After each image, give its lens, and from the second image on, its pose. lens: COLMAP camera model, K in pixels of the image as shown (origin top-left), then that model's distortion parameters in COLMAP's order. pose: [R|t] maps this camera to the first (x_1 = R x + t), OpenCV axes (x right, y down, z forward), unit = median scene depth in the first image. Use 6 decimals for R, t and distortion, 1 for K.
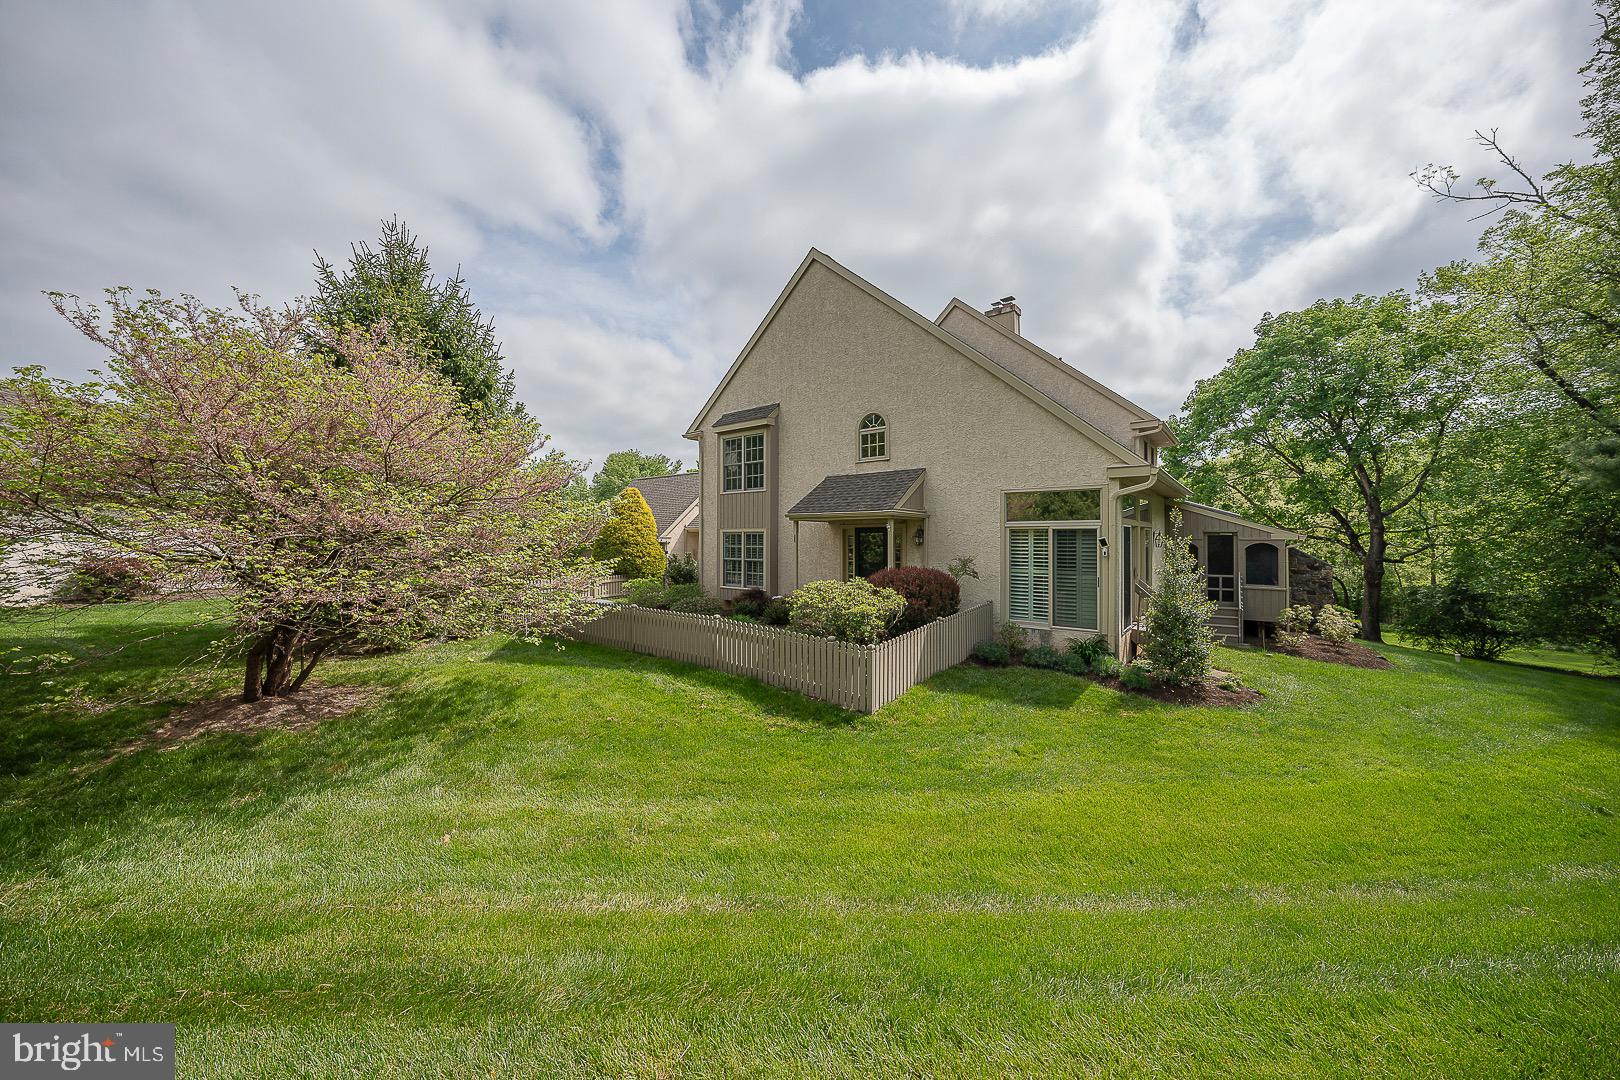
lens RADIAL K [[547.8, 0, 813.6], [0, 547.8, 538.1], [0, 0, 1]] dist [-0.016738, 0.000304]
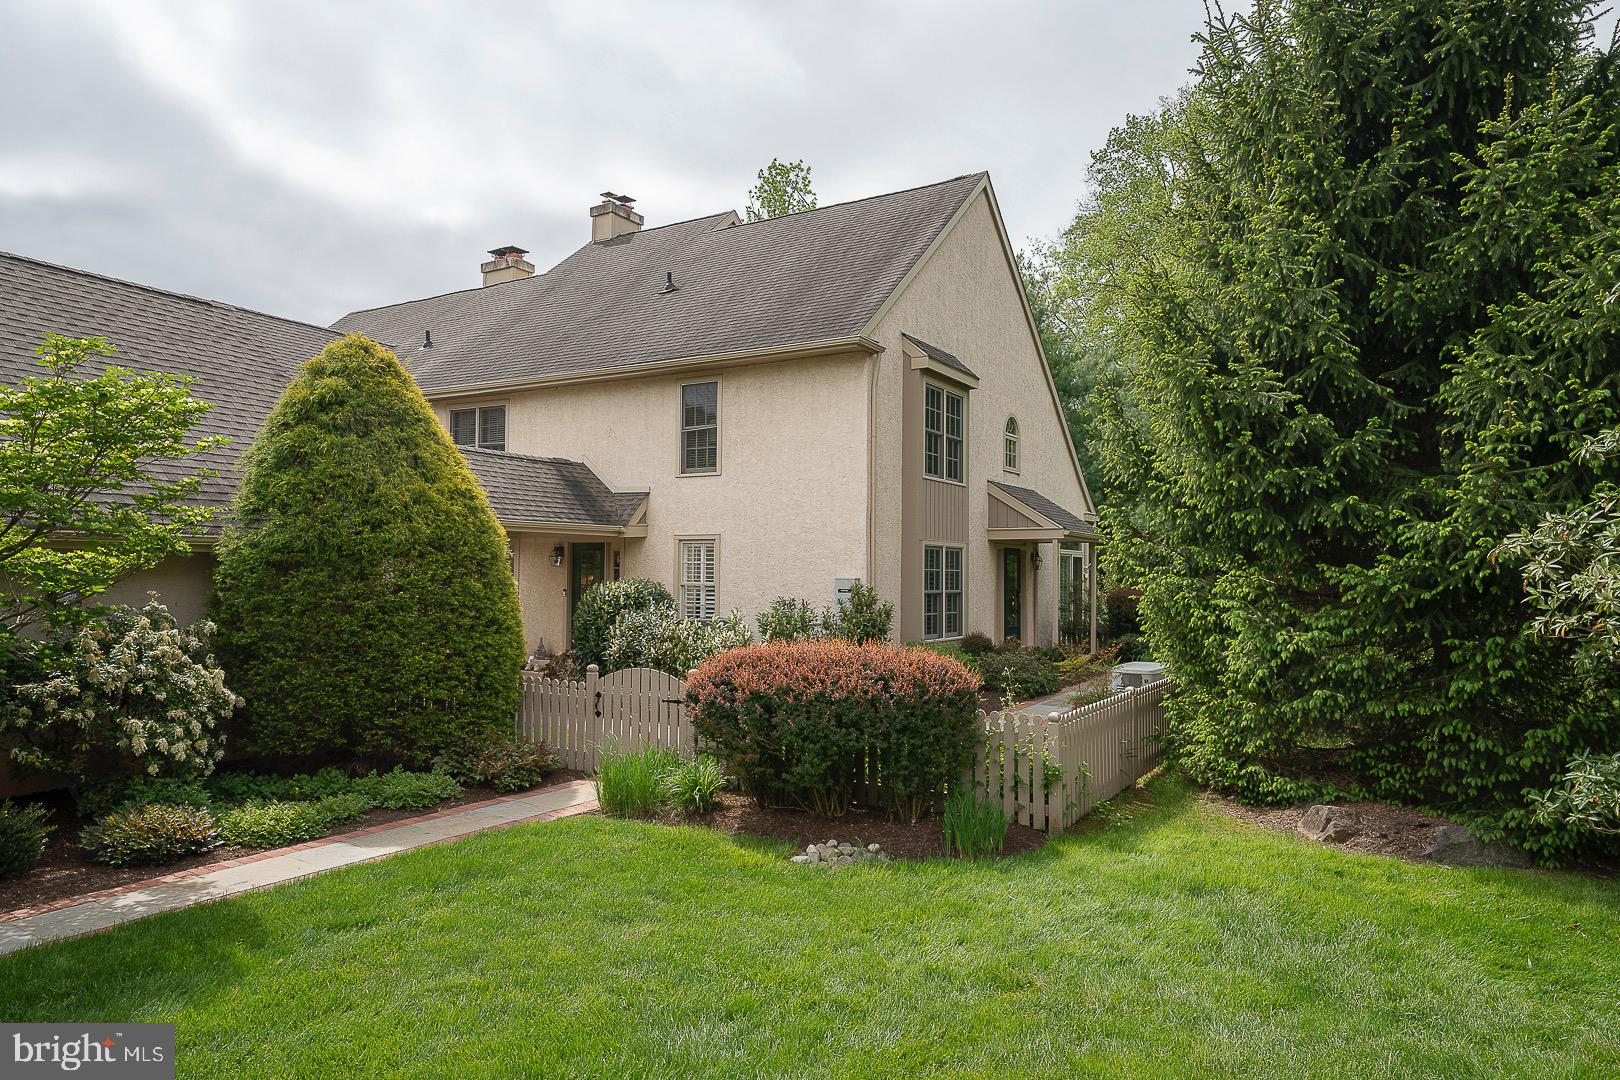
lens RADIAL K [[1000.7, 0, 824.7], [0, 1000.7, 535.3], [0, 0, 1]] dist [0.026485, -0.001415]
pose [[-0.130141, 0.042571, 0.990581, -1.384673], [-0.005178, 0.999035, -0.043615, 0.029114], [-0.991482, -0.010805, -0.129795, 1.455460]]
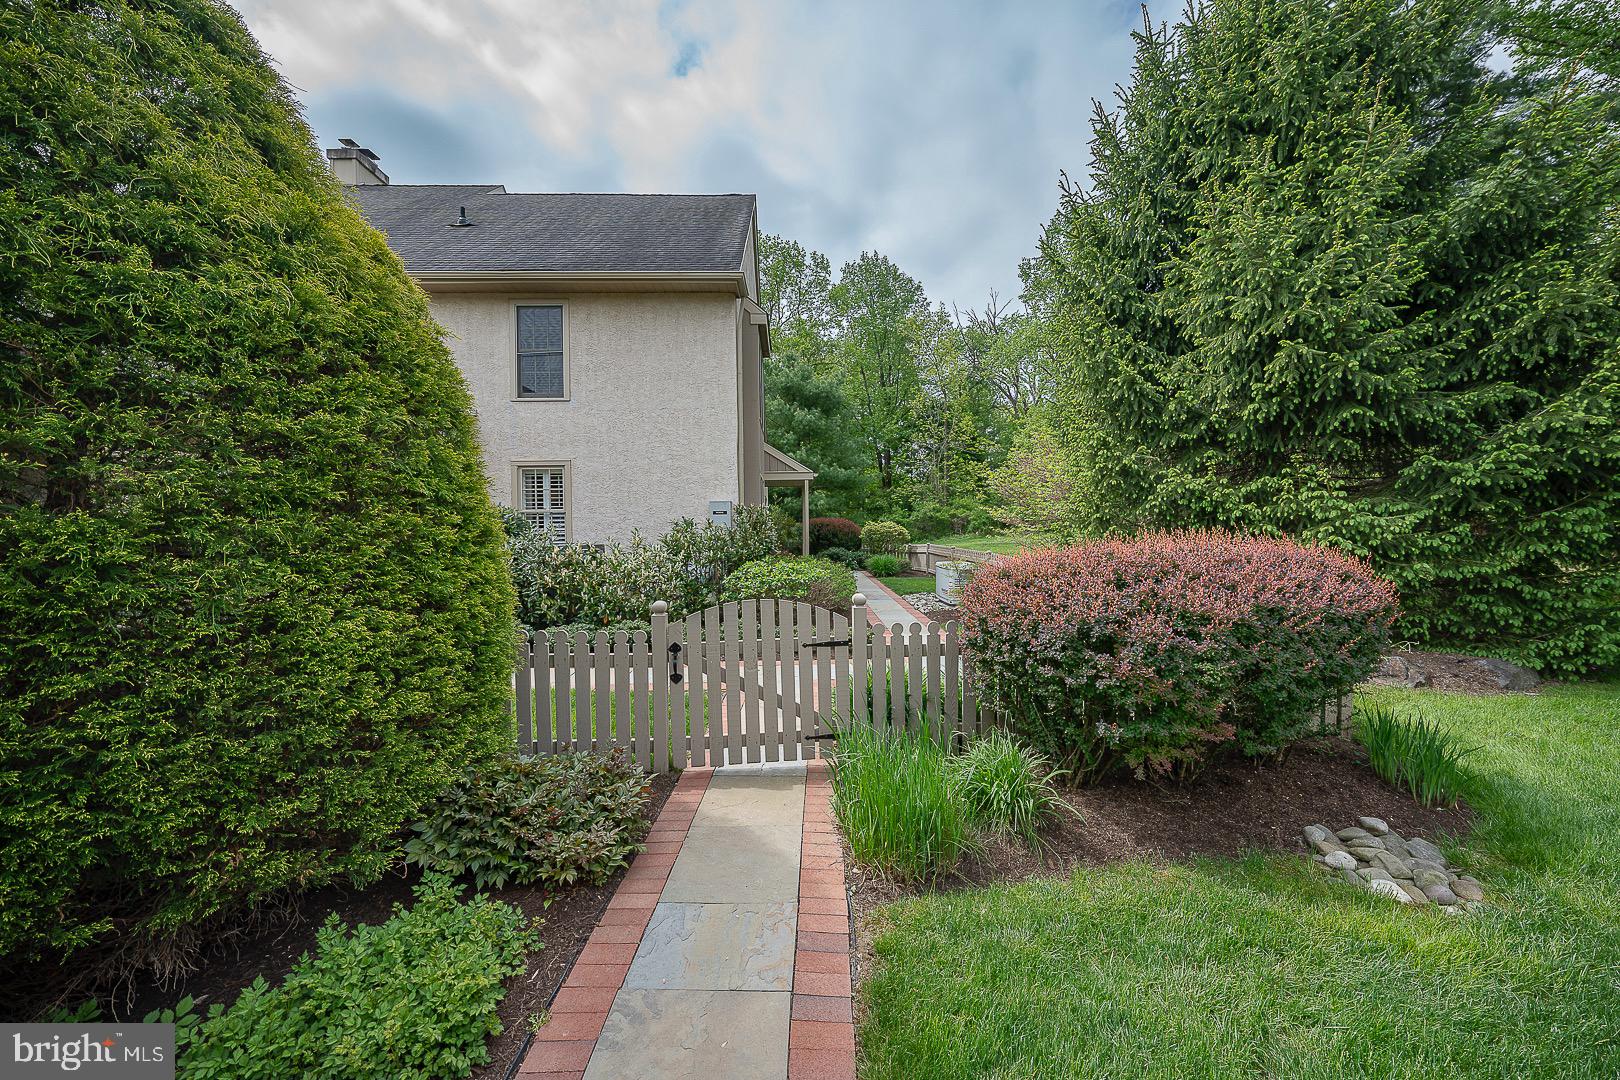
lens RADIAL K [[547.8, 0, 808.0], [0, 547.8, 540.5], [0, 0, 1]] dist [-0.016738, 0.000304]
pose [[-0.649601, -0.010295, 0.760206, -0.846880], [0.016144, 0.999496, 0.027330, 0.060029], [-0.760104, 0.030026, -0.649107, 1.642966]]
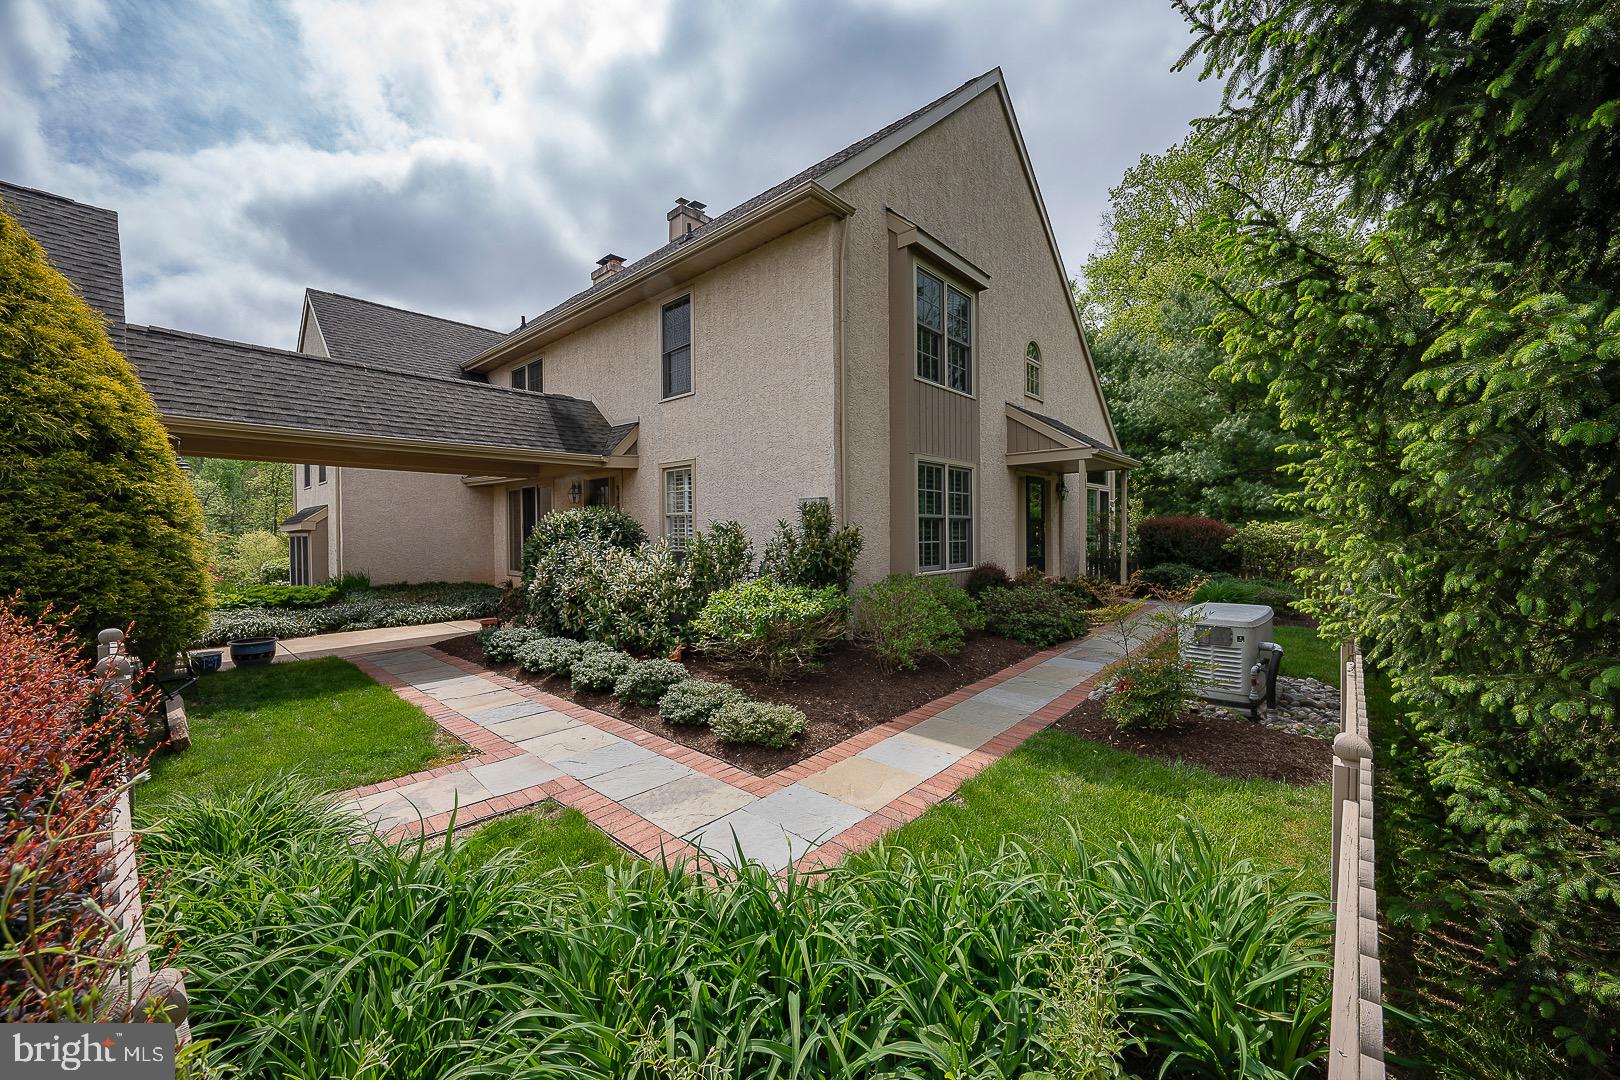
lens RADIAL K [[602.8, 0, 814.8], [0, 602.8, 534.9], [0, 0, 1]] dist [-0.009050, -0.000069]
pose [[0.061191, -0.003595, 0.998120, -0.817893], [0.011433, 0.999930, 0.002901, 0.060966], [-0.998061, 0.011234, 0.061228, 1.245223]]
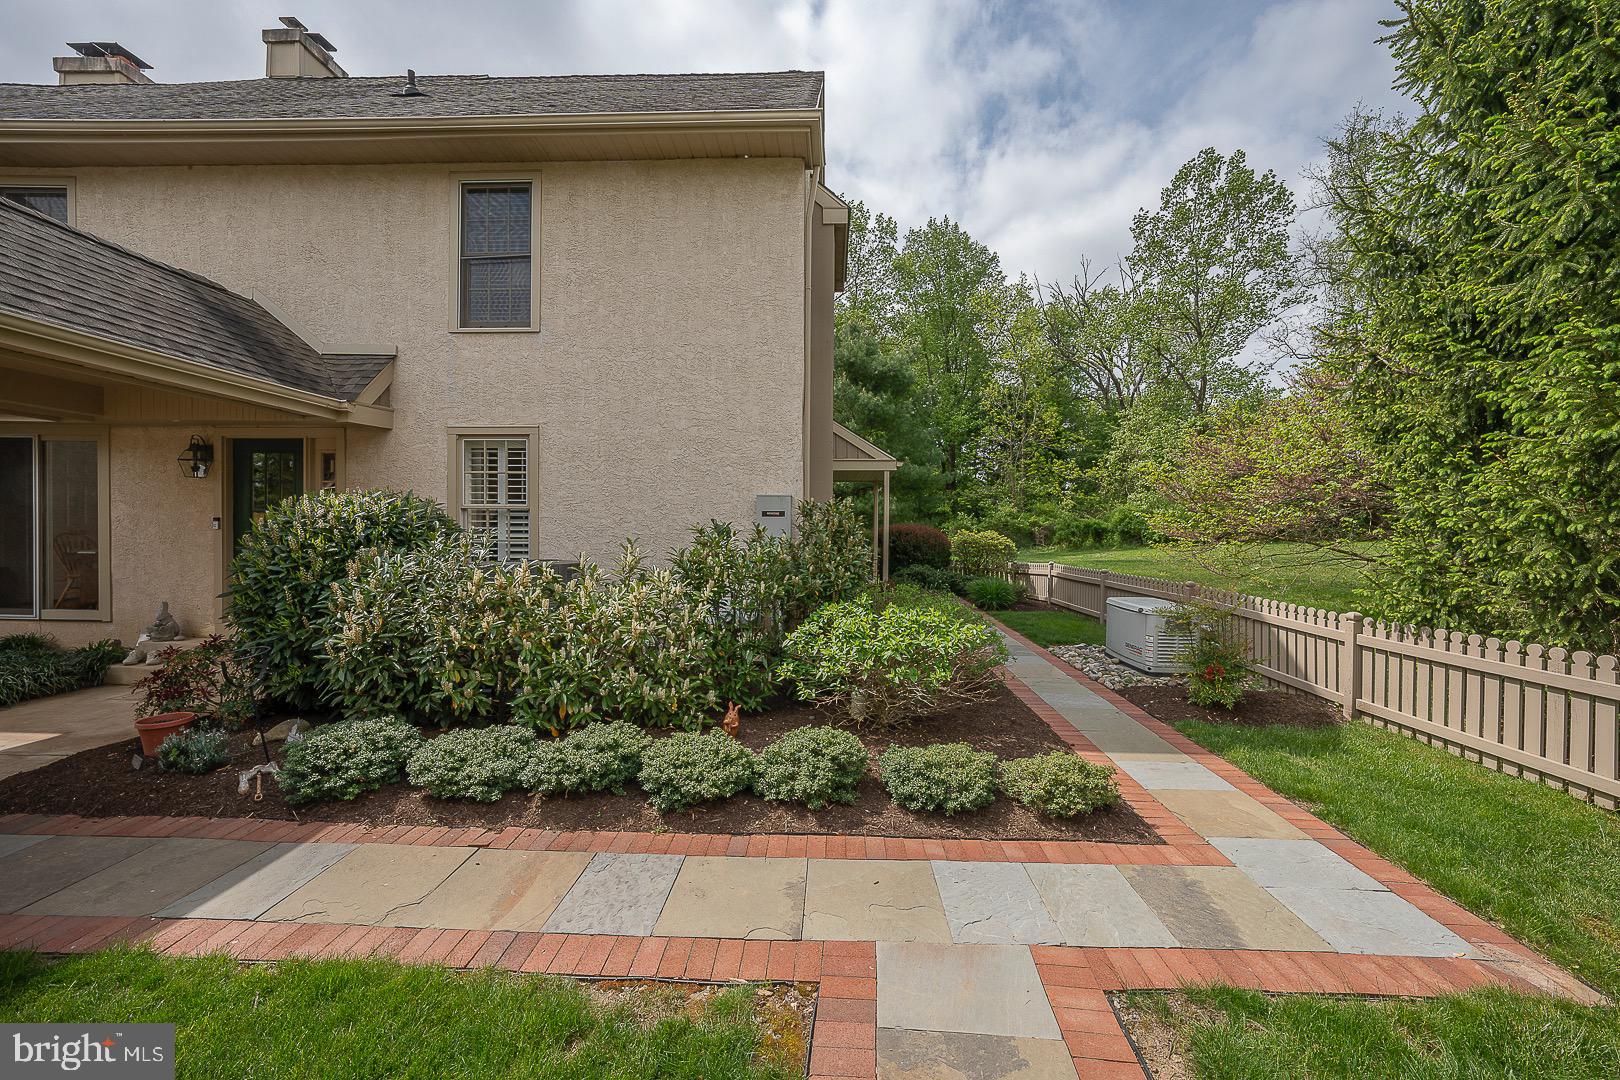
lens RADIAL K [[600.0, 0, 814.2], [0, 600.0, 537.4], [0, 0, 1]] dist [-0.012151, 0.002073]
pose [[-0.597749, -0.008197, 0.801641, -0.640559], [-0.000880, 0.999954, 0.009569, 0.055828], [-0.801683, 0.005014, -0.597729, 1.530383]]
